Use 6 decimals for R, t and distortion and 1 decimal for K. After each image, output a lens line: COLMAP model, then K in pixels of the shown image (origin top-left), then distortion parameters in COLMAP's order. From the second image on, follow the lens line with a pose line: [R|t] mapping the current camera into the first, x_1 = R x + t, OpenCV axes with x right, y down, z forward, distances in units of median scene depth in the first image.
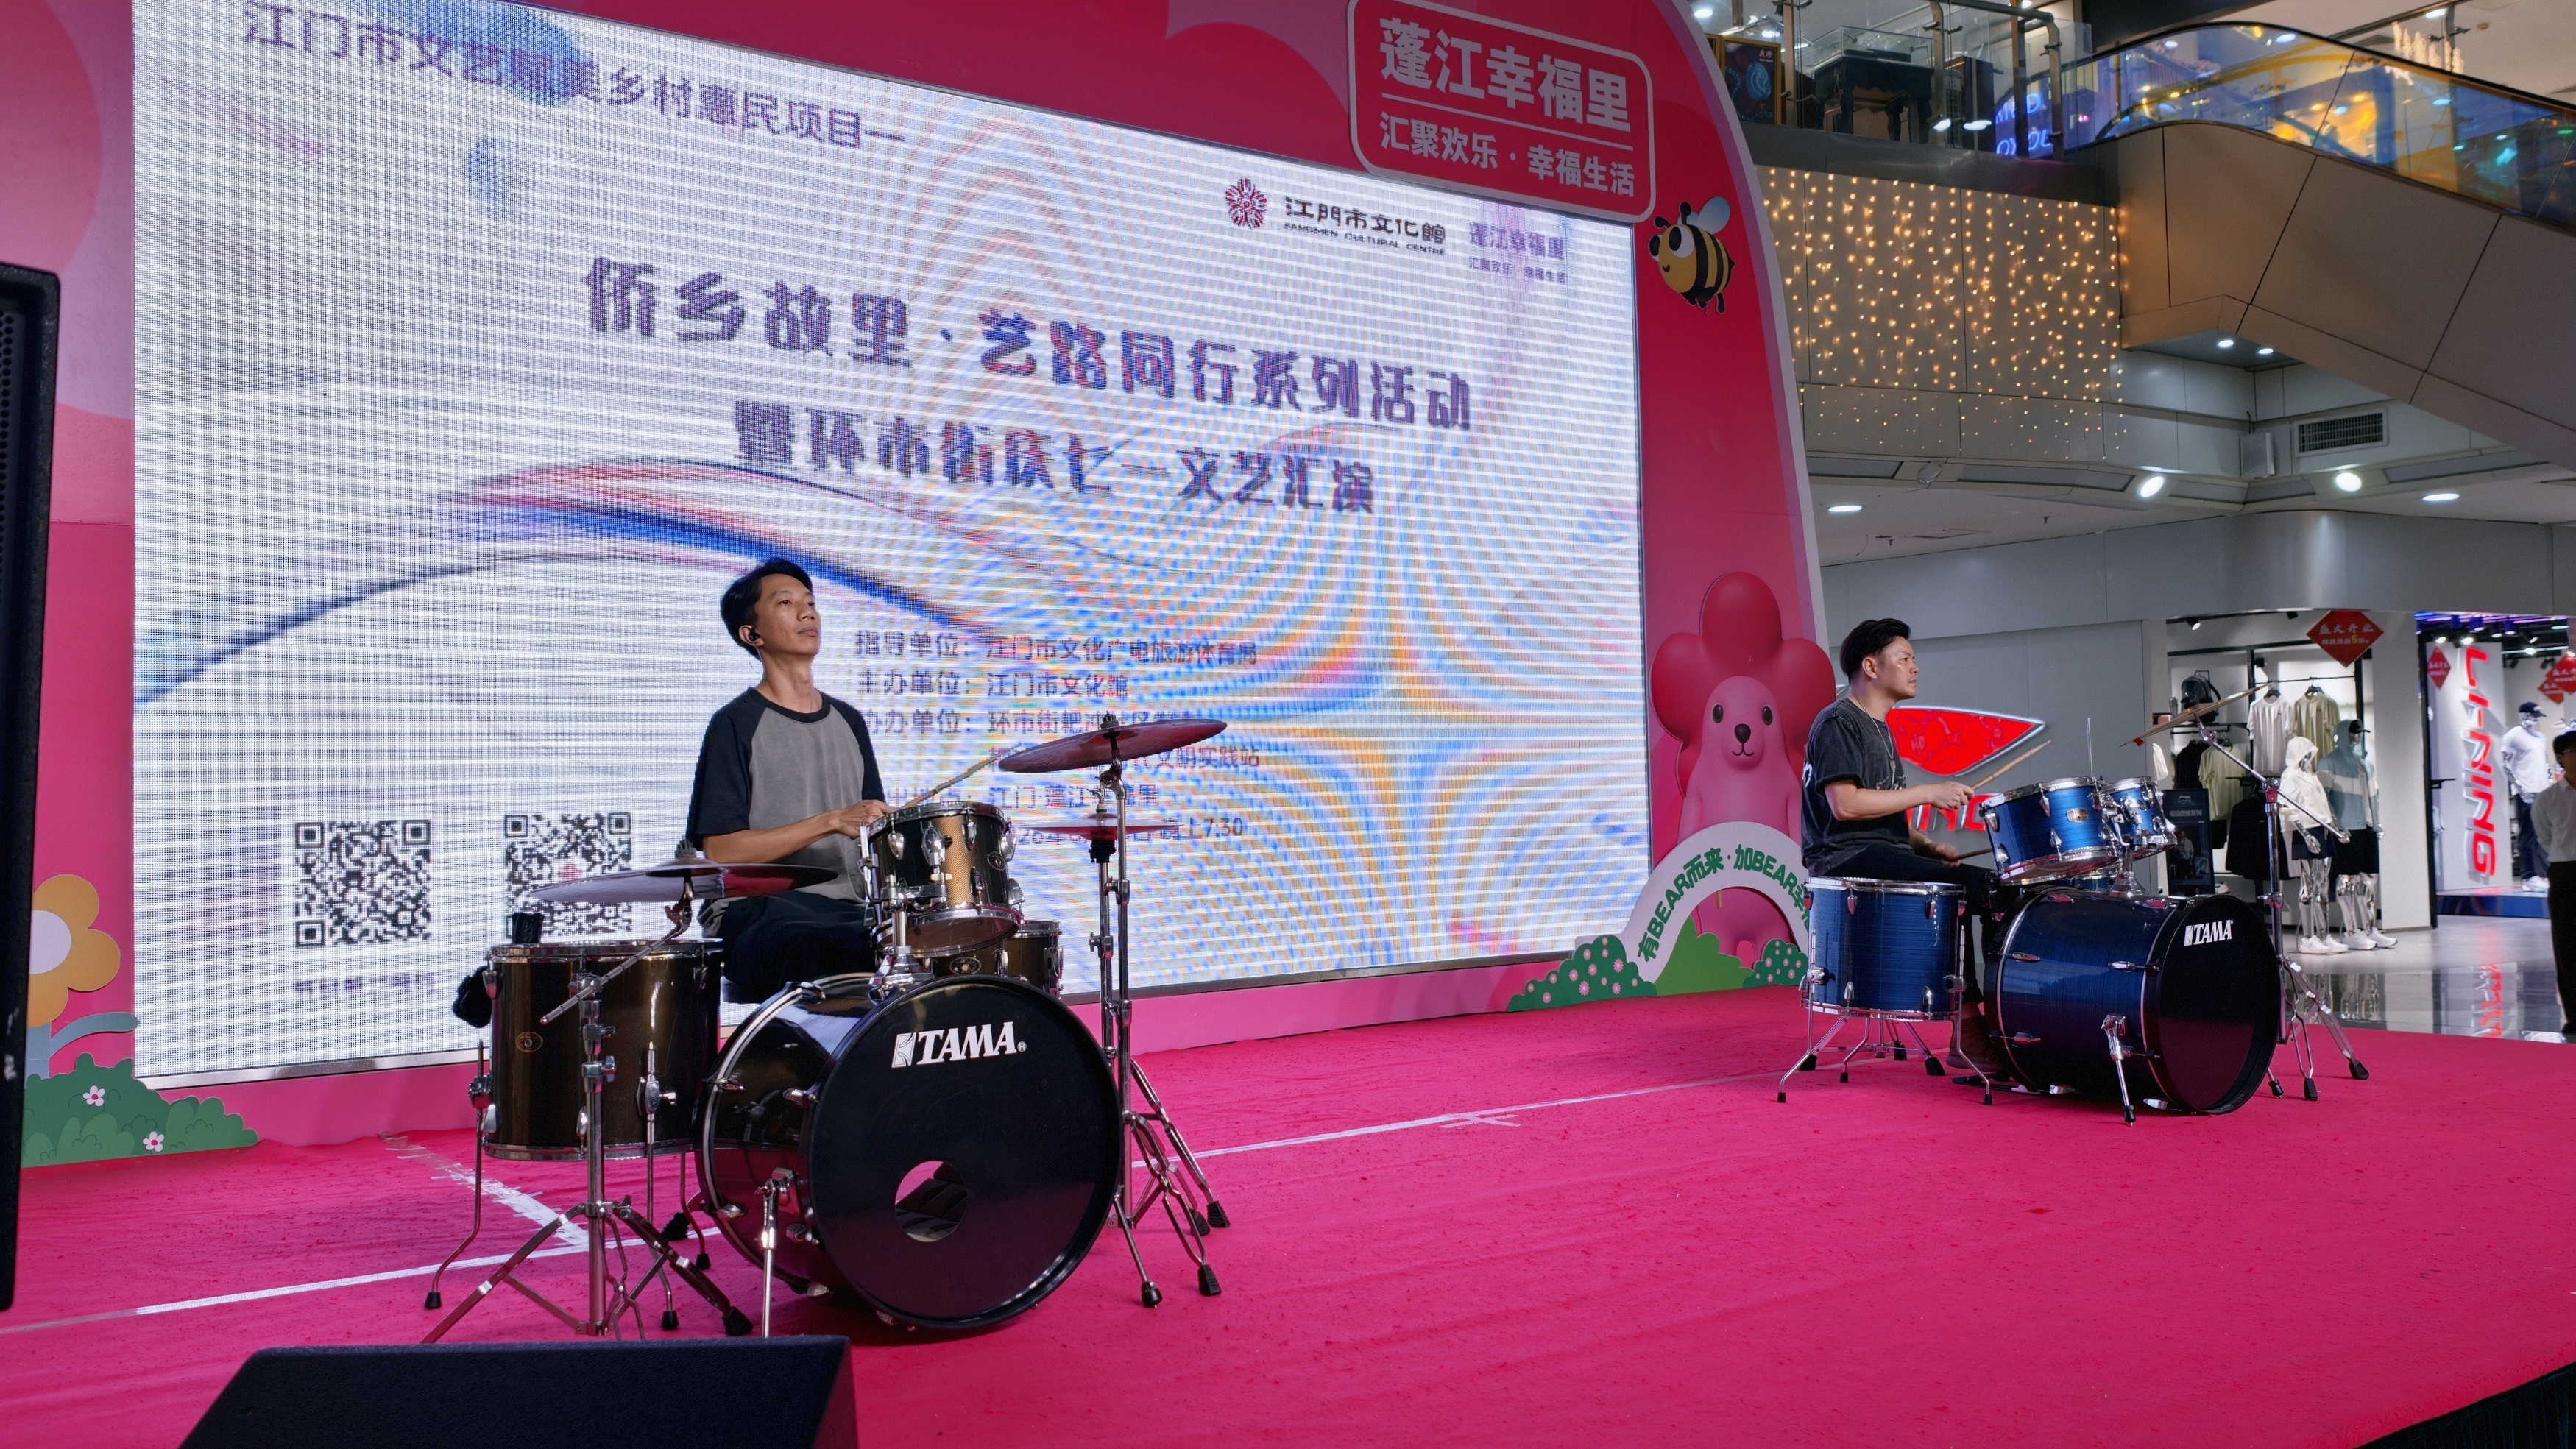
lens RADIAL K [[2163.2, 0, 1289.5], [0, 2163.2, 708.0], [0, 0, 1]] dist [0.061601, -0.148535]
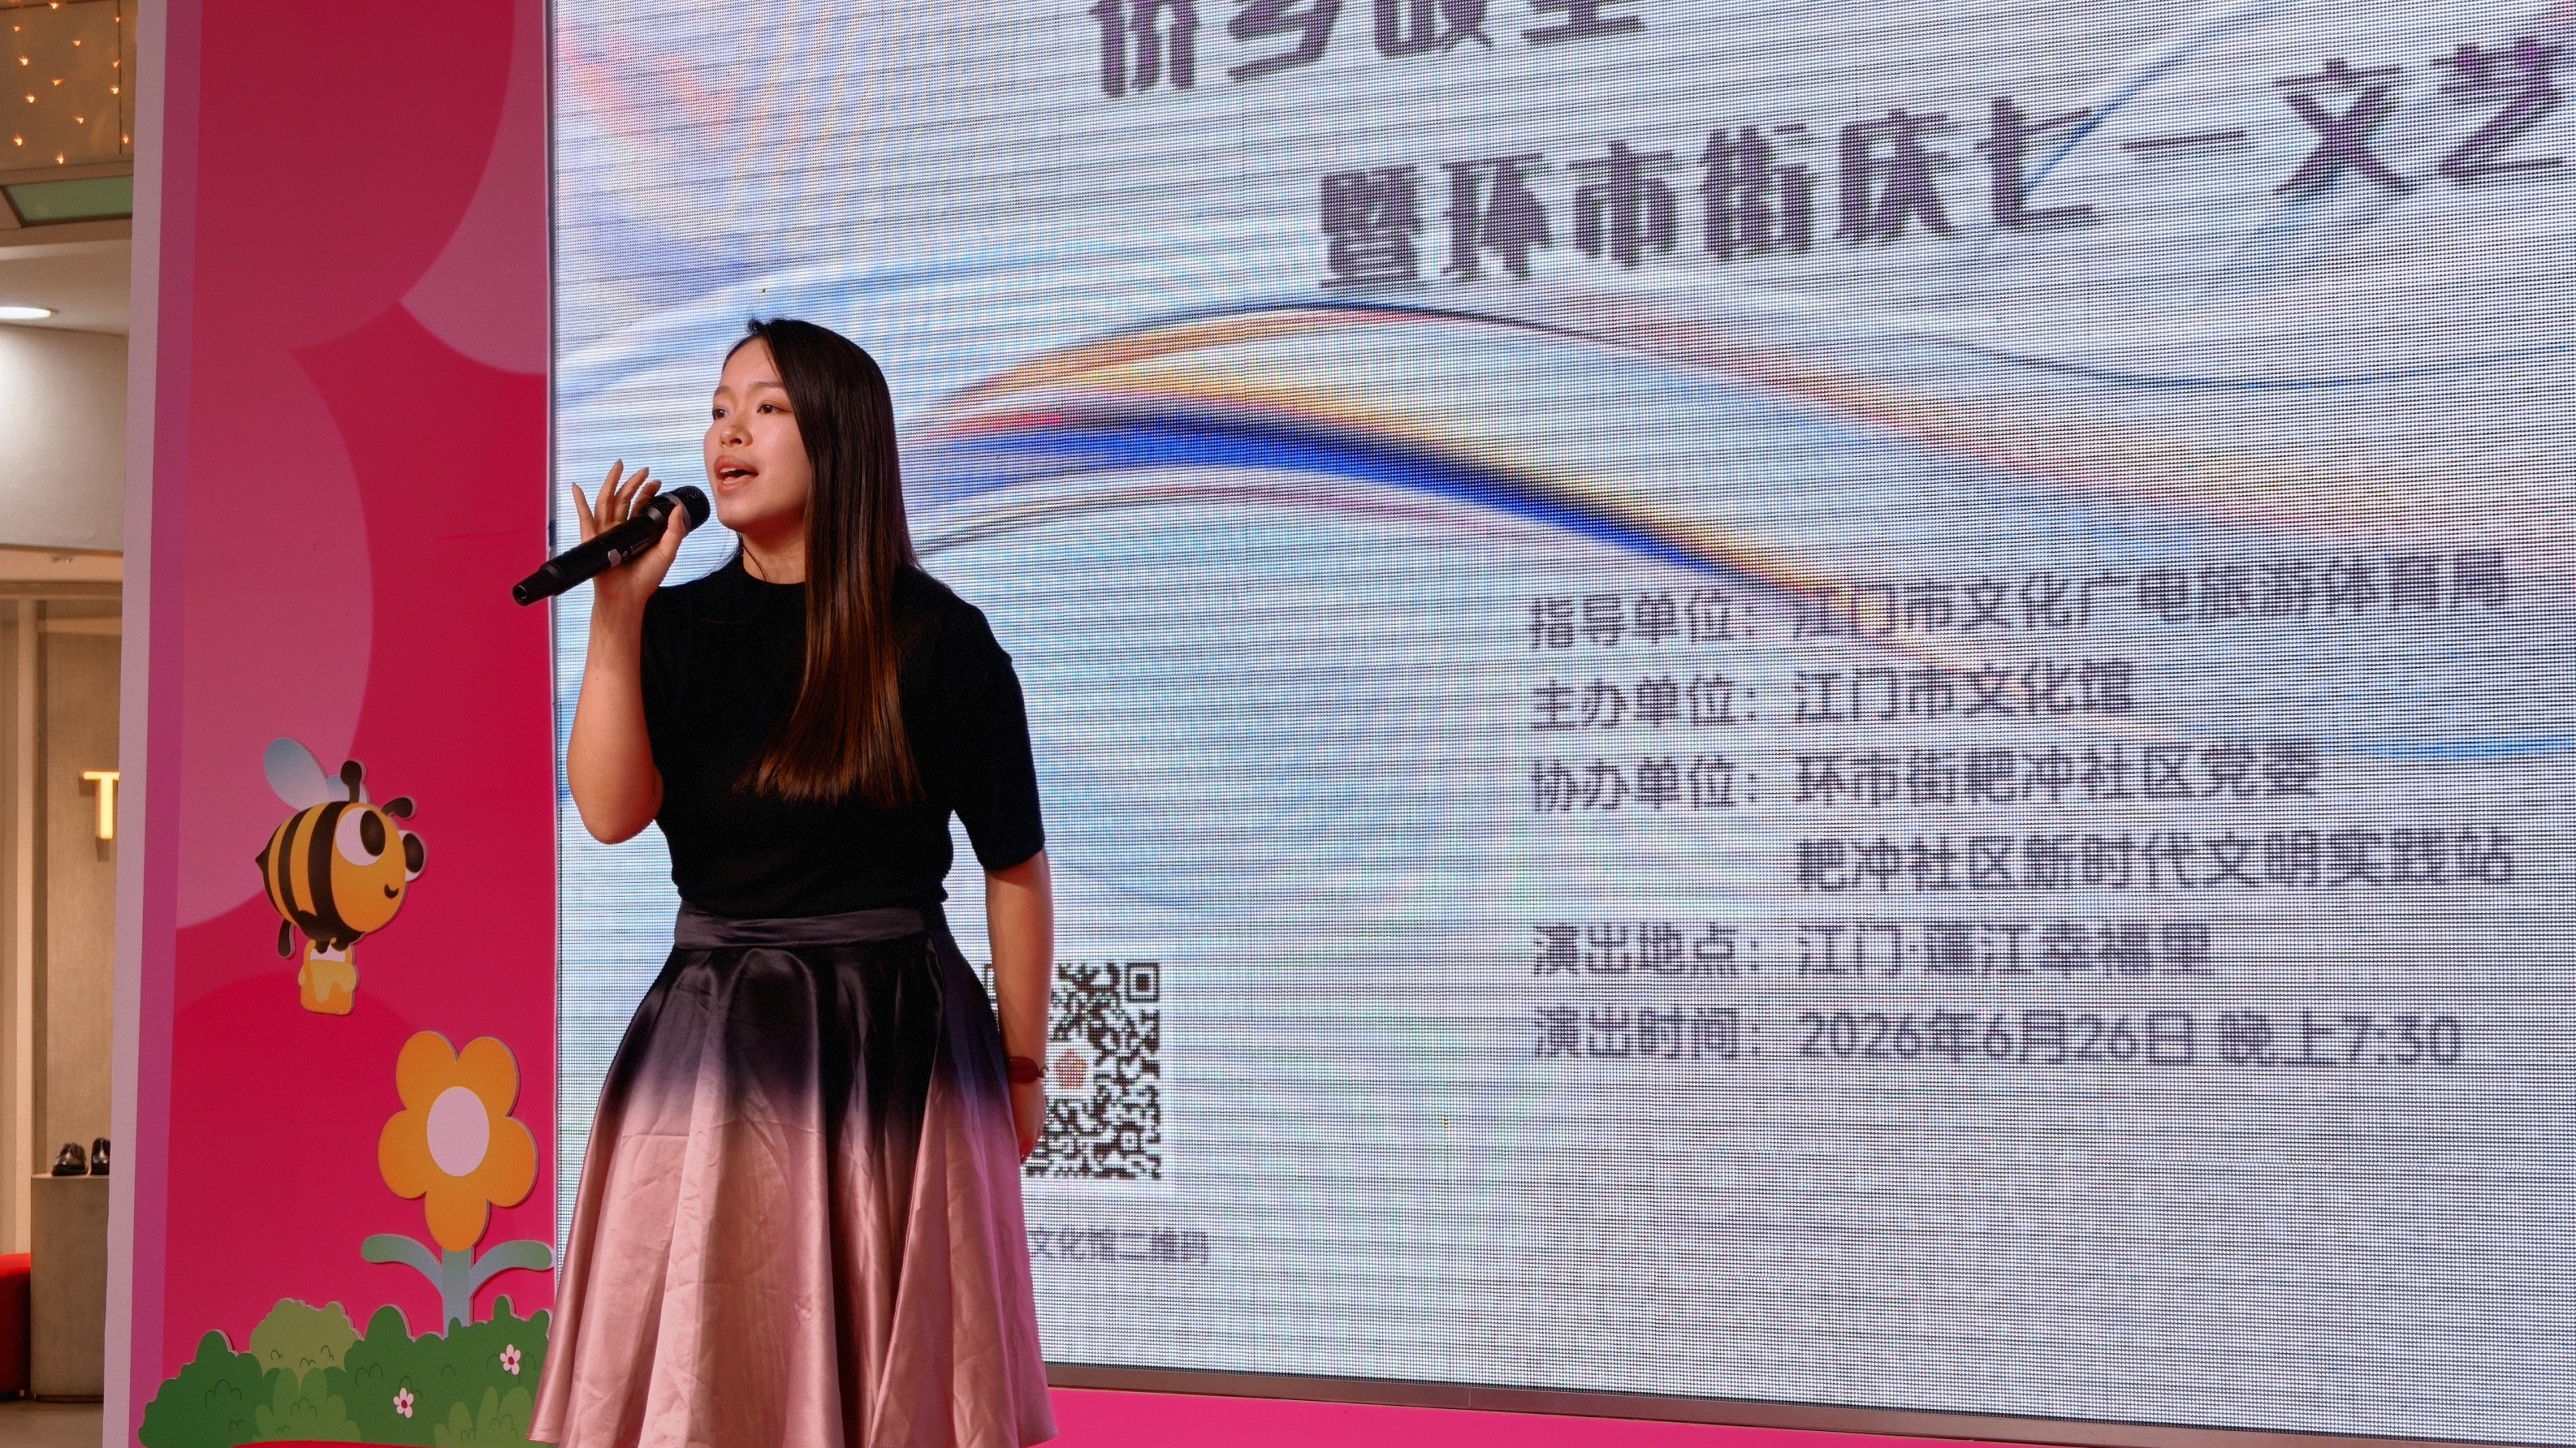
lens RADIAL K [[5181.3, 0, 1278.6], [0, 5181.3, 678.1], [0, 0, 1]] dist [0.207836, 0.000000]
pose [[0.294579, -0.024084, -0.955324, 0.793483], [0.040496, 0.999099, -0.012701, -0.005083], [0.954769, -0.034946, 0.295289, 0.530965]]
